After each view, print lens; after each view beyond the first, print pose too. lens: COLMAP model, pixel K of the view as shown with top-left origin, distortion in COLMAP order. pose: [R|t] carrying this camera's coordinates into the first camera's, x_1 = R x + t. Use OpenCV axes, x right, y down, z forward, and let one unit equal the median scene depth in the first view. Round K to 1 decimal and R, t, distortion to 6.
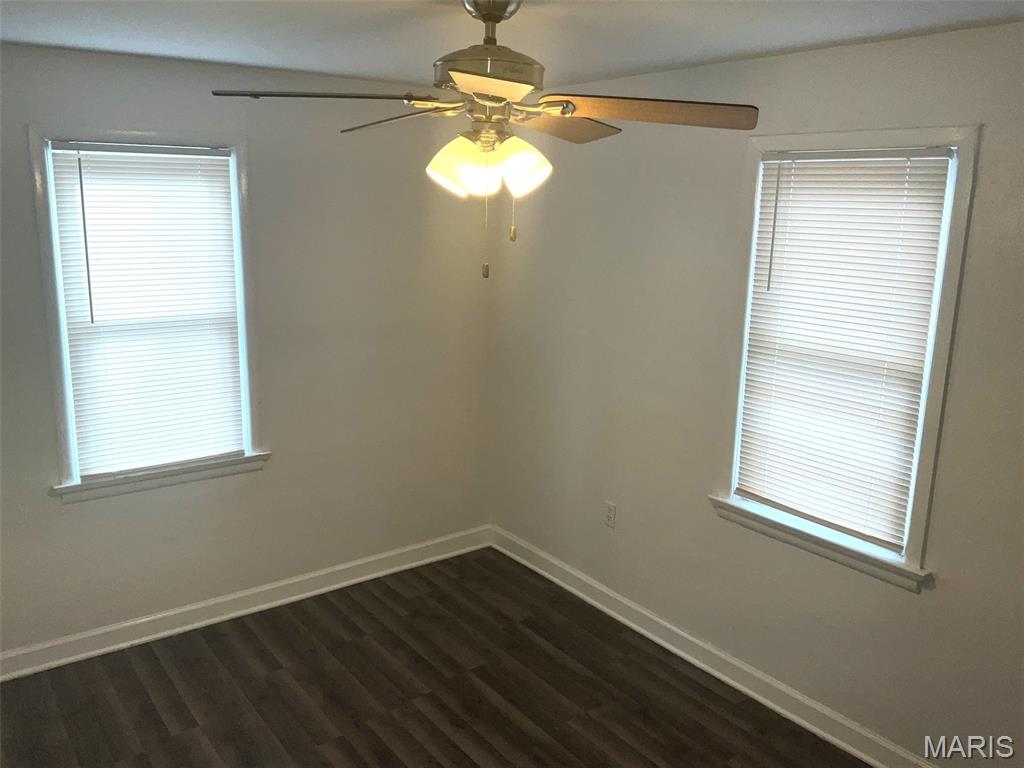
lens RADIAL K [[849.2, 0, 512.0], [0, 849.2, 384.0], [0, 0, 1]] dist [0.124335, -0.218386]
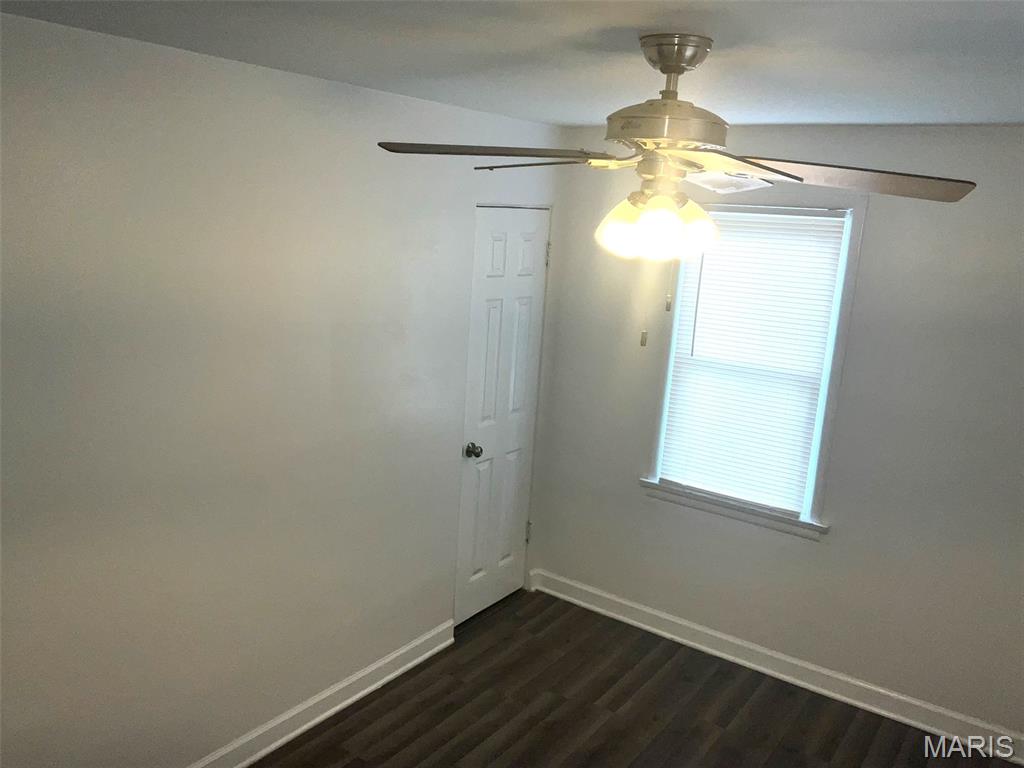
lens RADIAL K [[849.2, 0, 512.0], [0, 849.2, 384.0], [0, 0, 1]] dist [0.124335, -0.218386]
pose [[0.327866, 0.196443, -0.924075, 0.489391], [-0.257006, 0.959798, 0.112850, -0.096812], [0.909094, 0.200493, 0.365172, 0.339750]]
